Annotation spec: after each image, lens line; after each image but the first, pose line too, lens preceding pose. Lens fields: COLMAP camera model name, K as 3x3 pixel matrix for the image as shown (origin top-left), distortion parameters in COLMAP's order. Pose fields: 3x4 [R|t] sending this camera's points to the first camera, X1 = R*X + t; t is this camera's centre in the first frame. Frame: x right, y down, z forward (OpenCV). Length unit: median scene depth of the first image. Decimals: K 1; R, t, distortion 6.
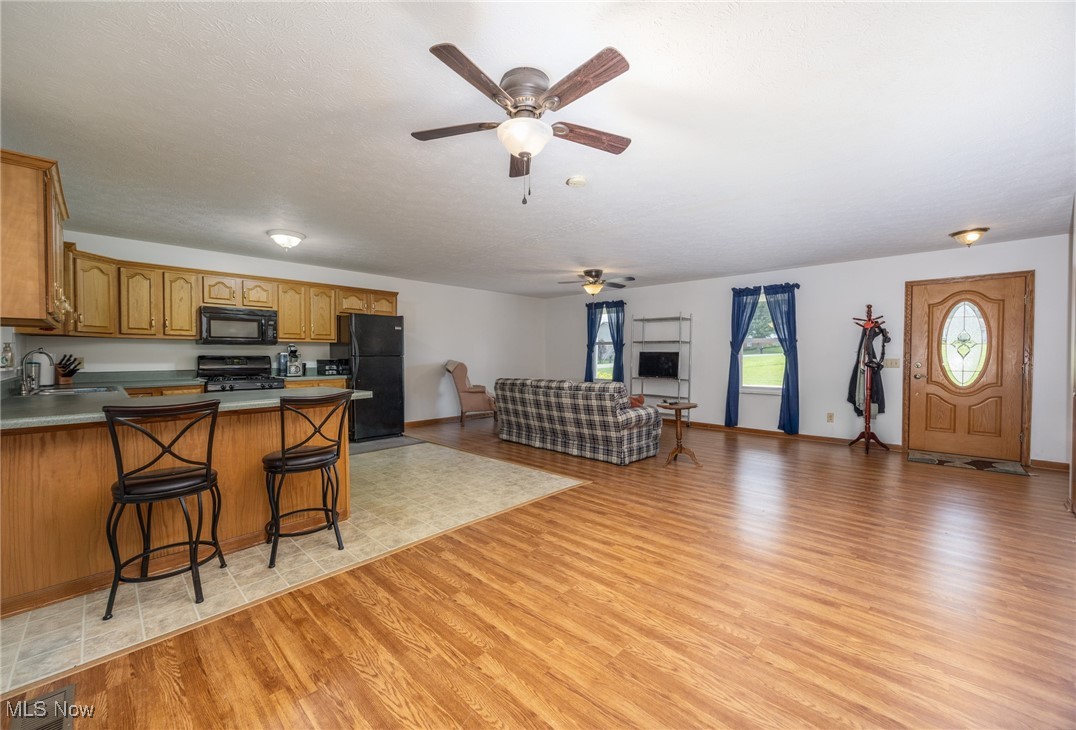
lens RADIAL K [[434.6, 0, 529.5], [0, 434.6, 364.4], [0, 0, 1]] dist [0.001634, -0.000098]
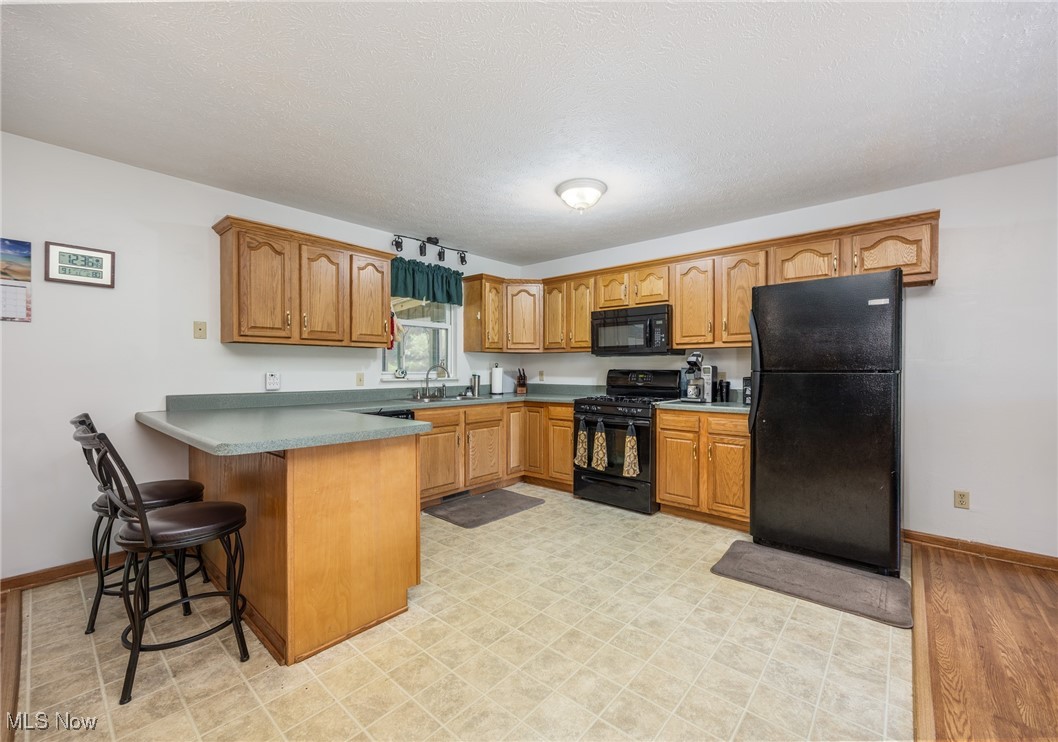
lens RADIAL K [[431.1, 0, 524.4], [0, 431.1, 369.9], [0, 0, 1]] dist [-0.001881, -0.000206]
pose [[0.054324, 0.004506, -0.998513, 0.086162], [-0.021448, 0.999764, 0.003345, -0.018106], [0.998293, 0.021234, 0.054408, 0.760913]]
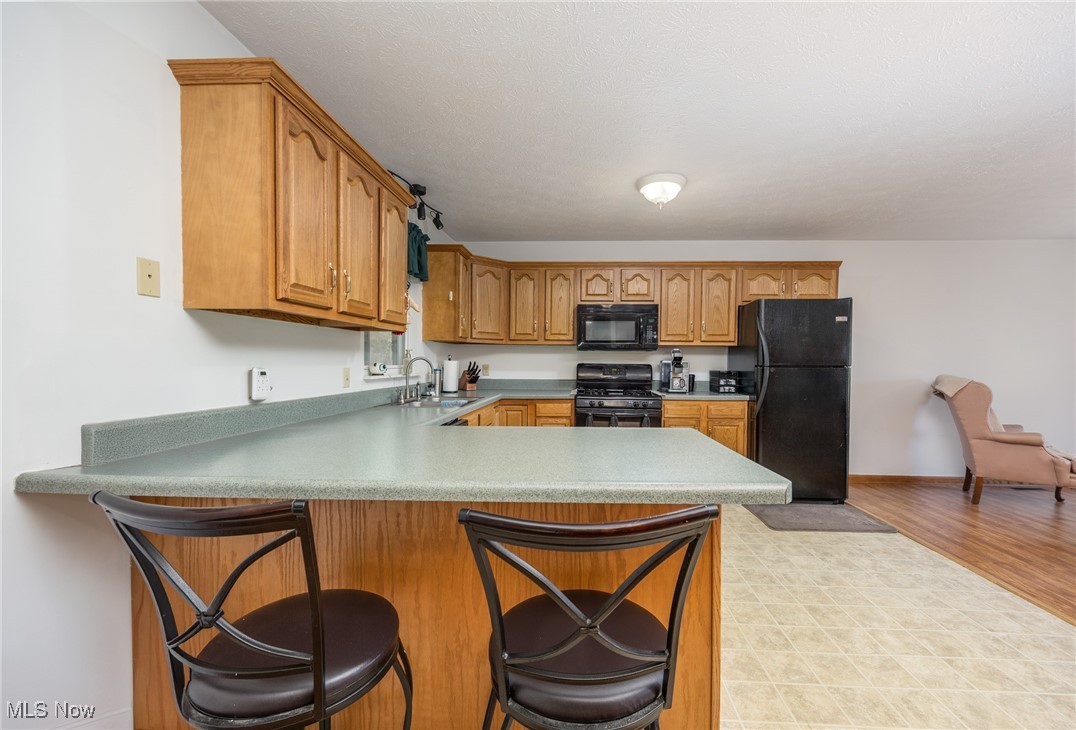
lens RADIAL K [[434.6, 0, 555.5], [0, 434.6, 370.4], [0, 0, 1]] dist [0.001634, -0.000098]
pose [[0.662649, 0.021602, -0.748619, -0.136772], [-0.024467, 0.999675, 0.007190, -0.011120], [0.748530, 0.013552, 0.662962, 0.379821]]
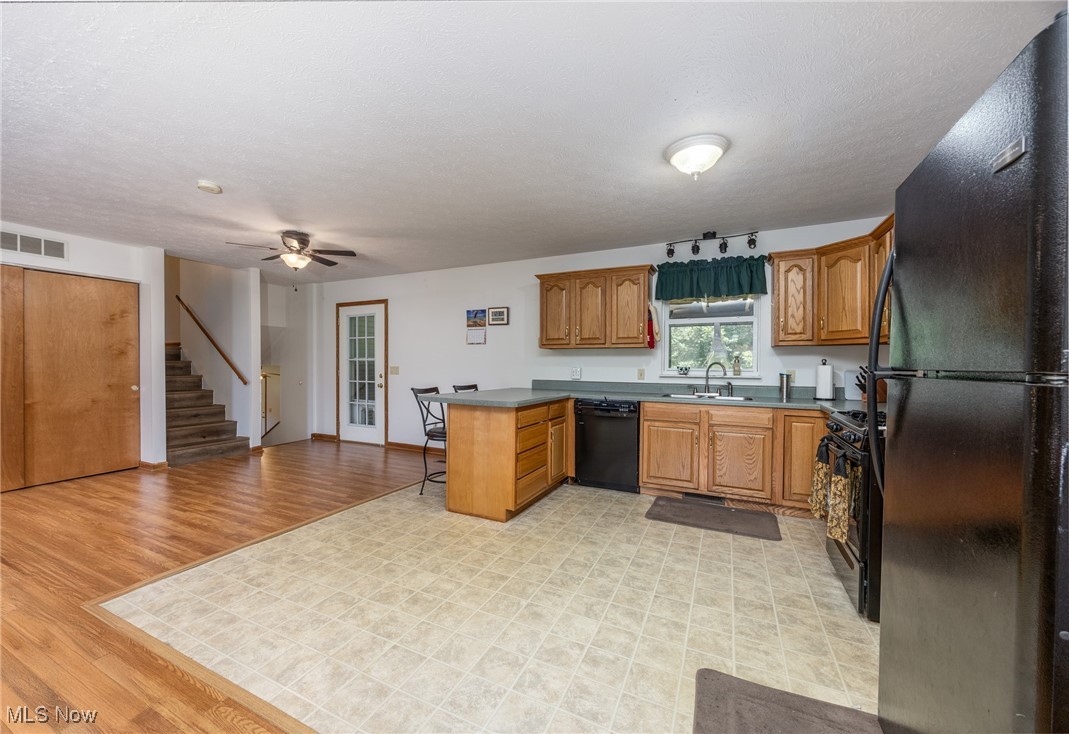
lens RADIAL K [[417.9, 0, 514.8], [0, 417.9, 362.3], [0, 0, 1]] dist [-0.001316, 0.000092]
pose [[-0.952062, -0.006424, -0.305836, -0.151385], [-0.011517, 0.999823, 0.014850, -0.027365], [0.305687, 0.017660, -0.951968, 1.247210]]
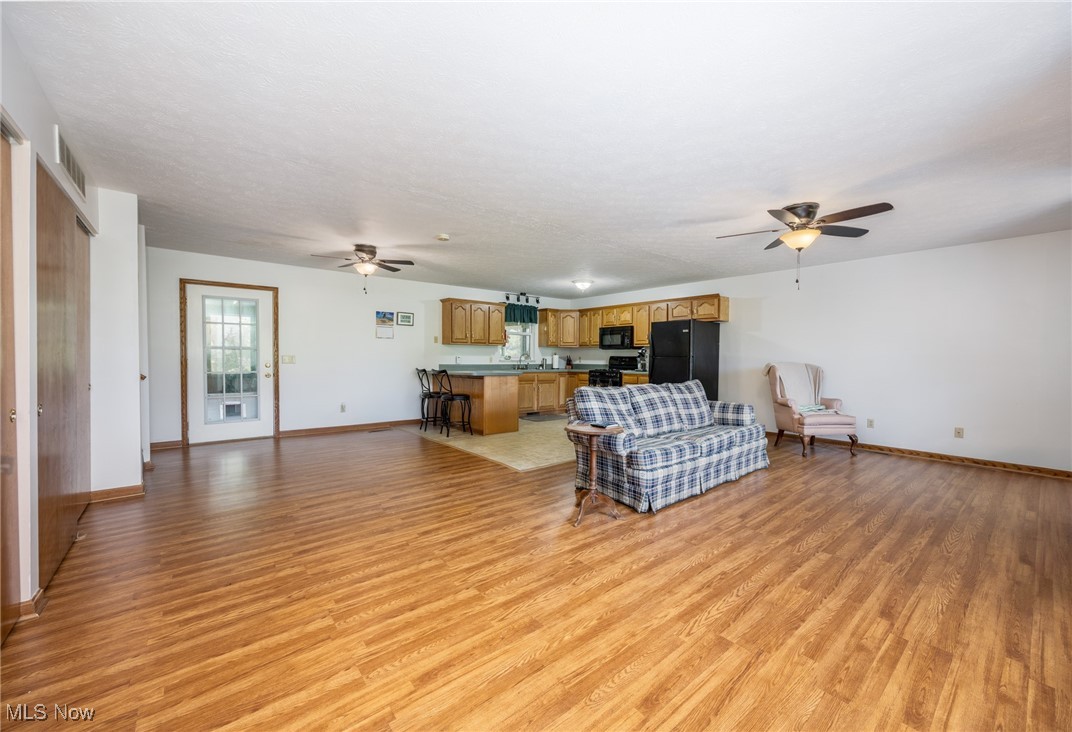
lens RADIAL K [[419.1, 0, 539.7], [0, 419.1, 367.8], [0, 0, 1]] dist [-0.001316, 0.000092]
pose [[-0.112521, 0.026547, -0.993295, 0.886061], [-0.027152, 0.999188, 0.029780, -0.015279], [0.993278, 0.030321, -0.111709, 0.882704]]
